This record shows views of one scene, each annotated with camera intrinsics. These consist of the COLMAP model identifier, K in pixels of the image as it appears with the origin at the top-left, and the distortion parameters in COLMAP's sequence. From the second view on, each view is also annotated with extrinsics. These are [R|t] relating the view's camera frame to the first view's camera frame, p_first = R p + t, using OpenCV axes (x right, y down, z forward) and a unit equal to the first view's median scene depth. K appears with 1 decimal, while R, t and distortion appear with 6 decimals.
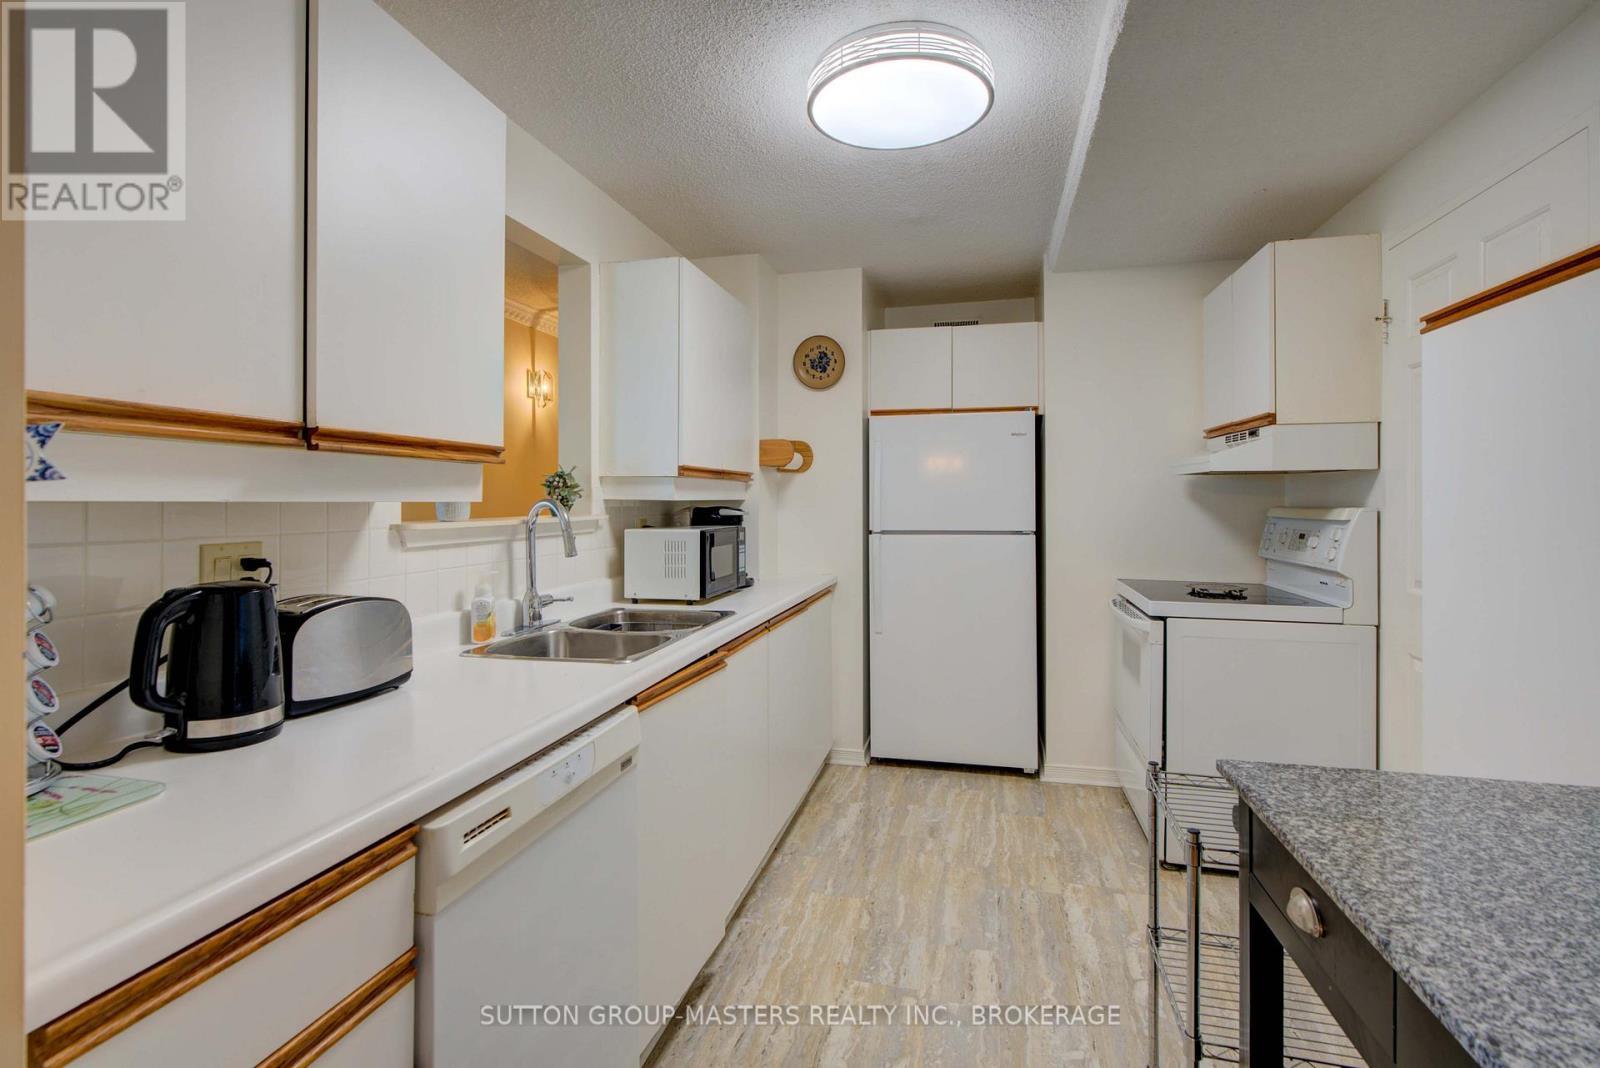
lens RADIAL K [[777.0, 0, 780.5], [0, 777.0, 496.8], [0, 0, 1]] dist [0.008907, -0.000048]
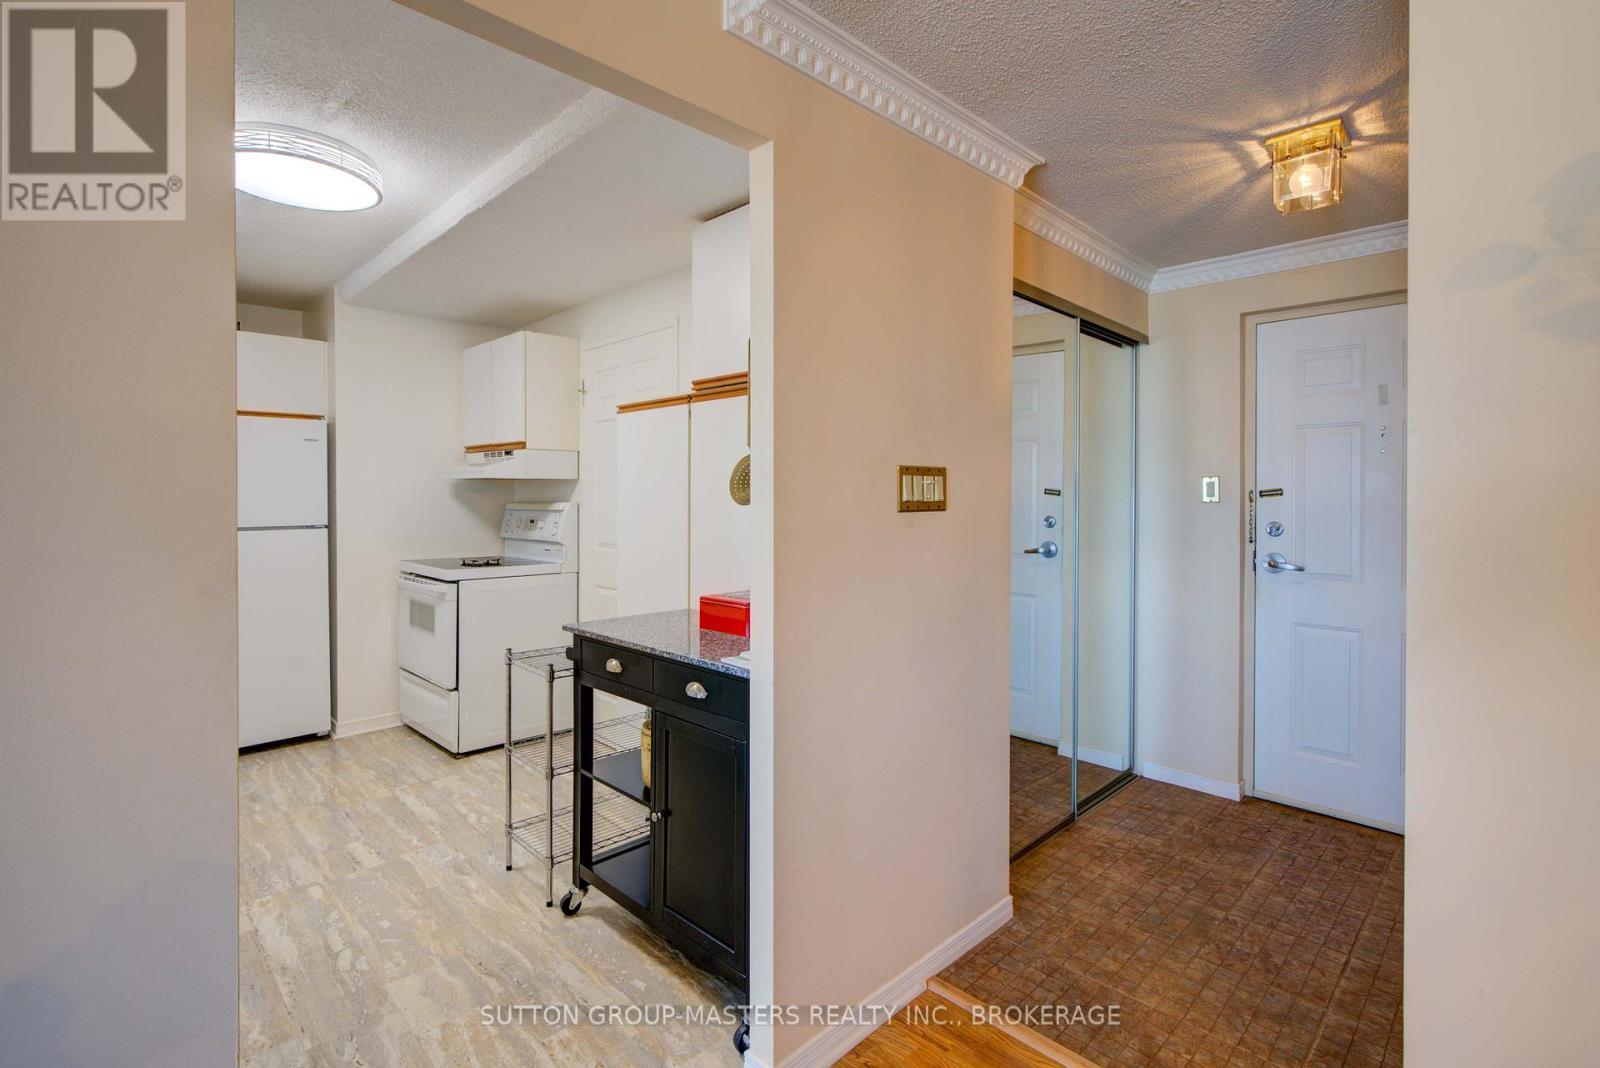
lens RADIAL K [[781.0, 0, 800.1], [0, 781.0, 472.8], [0, 0, 1]] dist [-0.000555, -0.000292]
pose [[0.522596, 0.025498, 0.852199, -0.388250], [-0.001904, 0.999585, -0.028740, -0.001551], [-0.852578, 0.013397, 0.522428, -0.267121]]
